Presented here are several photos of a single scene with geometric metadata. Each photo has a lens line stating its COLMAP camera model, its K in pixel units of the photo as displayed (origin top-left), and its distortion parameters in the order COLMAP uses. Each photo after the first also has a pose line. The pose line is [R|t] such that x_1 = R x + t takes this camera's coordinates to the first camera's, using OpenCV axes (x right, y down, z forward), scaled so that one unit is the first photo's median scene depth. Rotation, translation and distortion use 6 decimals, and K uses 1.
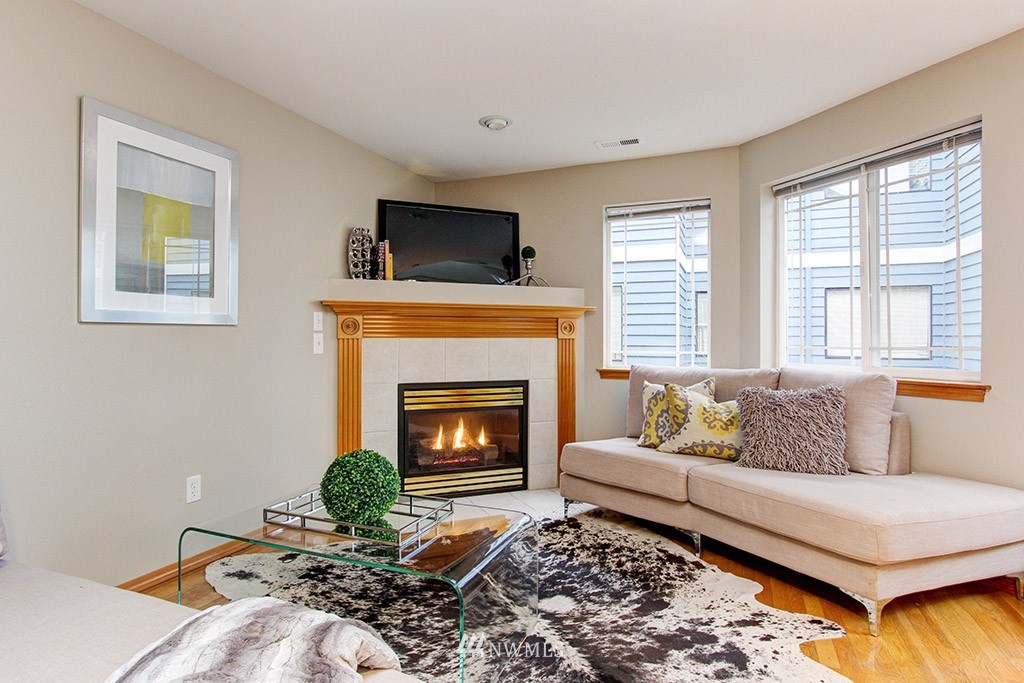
lens RADIAL K [[553.6, 0, 511.2], [0, 553.6, 335.9], [0, 0, 1]] dist [-0.015944, -0.000554]
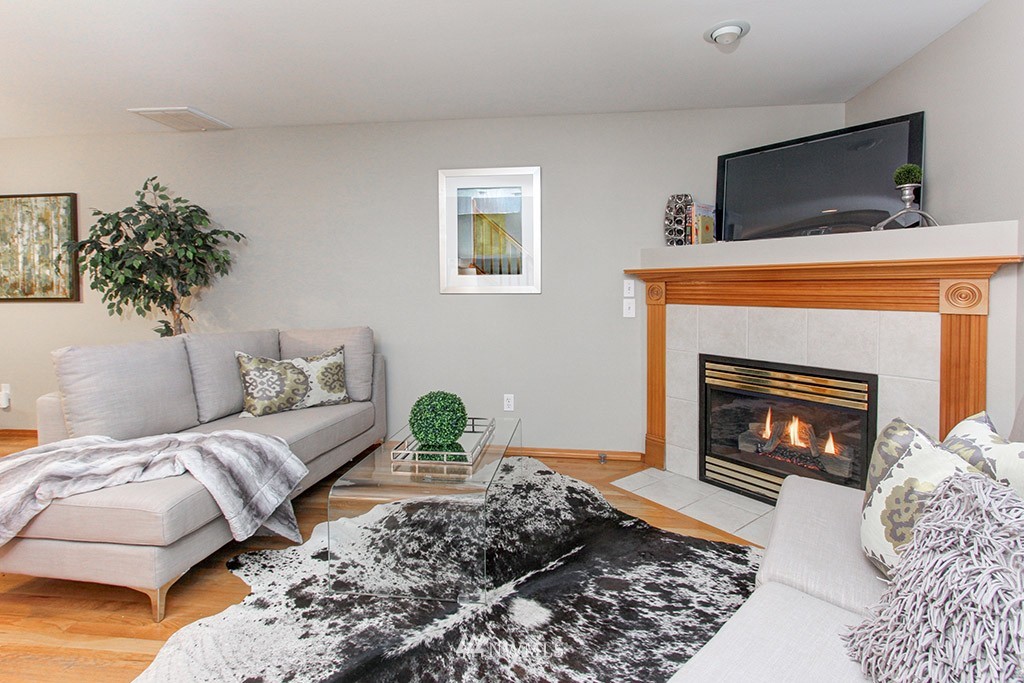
lens RADIAL K [[480.8, 0, 501.5], [0, 480.8, 301.8], [0, 0, 1]] dist [-0.010010, 0.000030]
pose [[0.264567, 0.026168, -0.964012, 0.661325], [0.002207, 0.999613, 0.027740, -0.033540], [0.964365, -0.009467, 0.264407, 0.618002]]
